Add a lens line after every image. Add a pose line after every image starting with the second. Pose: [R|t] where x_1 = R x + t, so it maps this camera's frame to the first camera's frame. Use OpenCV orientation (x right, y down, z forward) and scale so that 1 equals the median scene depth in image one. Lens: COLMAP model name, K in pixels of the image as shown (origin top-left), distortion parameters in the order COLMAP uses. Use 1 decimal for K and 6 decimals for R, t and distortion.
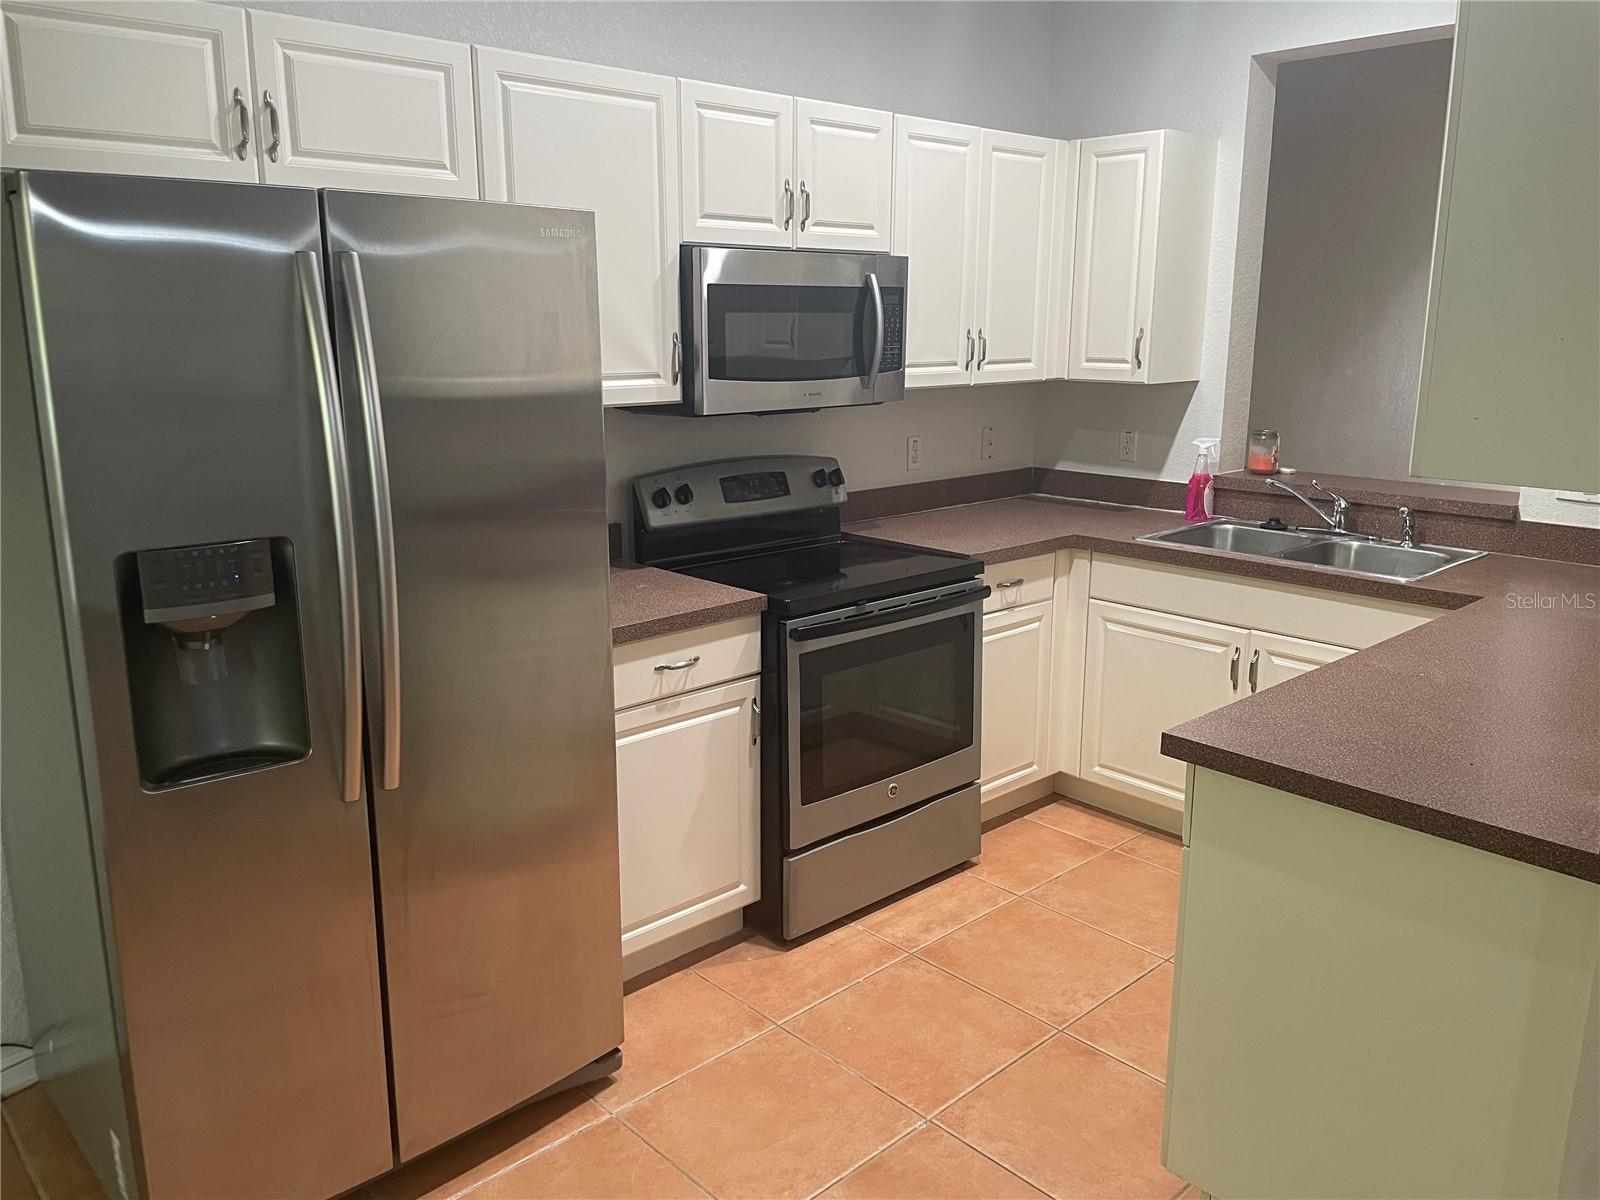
lens RADIAL K [[1219.9, 0, 799.8], [0, 1219.9, 594.5], [0, 0, 1]] dist [0.047453, -0.005113]
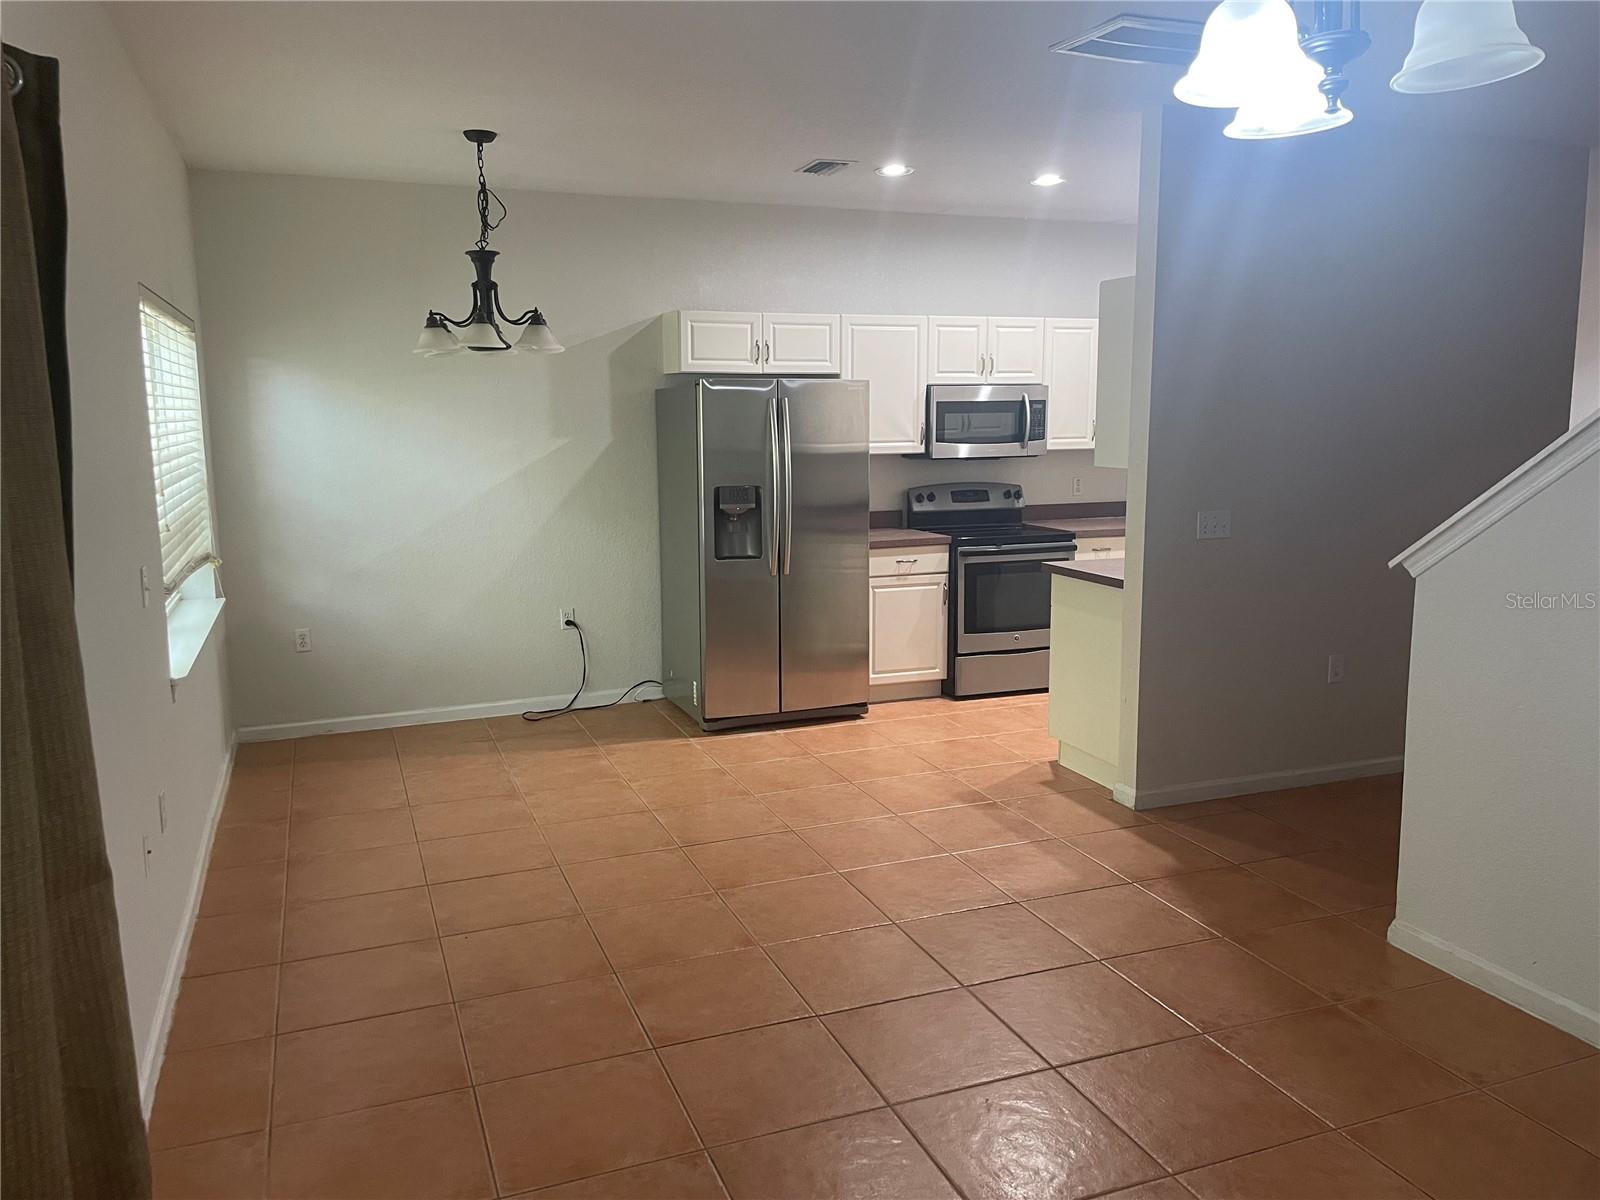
lens RADIAL K [[1219.9, 0, 795.7], [0, 1219.9, 597.5], [0, 0, 1]] dist [0.047453, -0.005113]
pose [[0.932349, 0.048240, -0.358327, 0.507638], [-0.072320, 0.995913, -0.054096, 0.250195], [0.354253, 0.076351, 0.932028, -1.178405]]
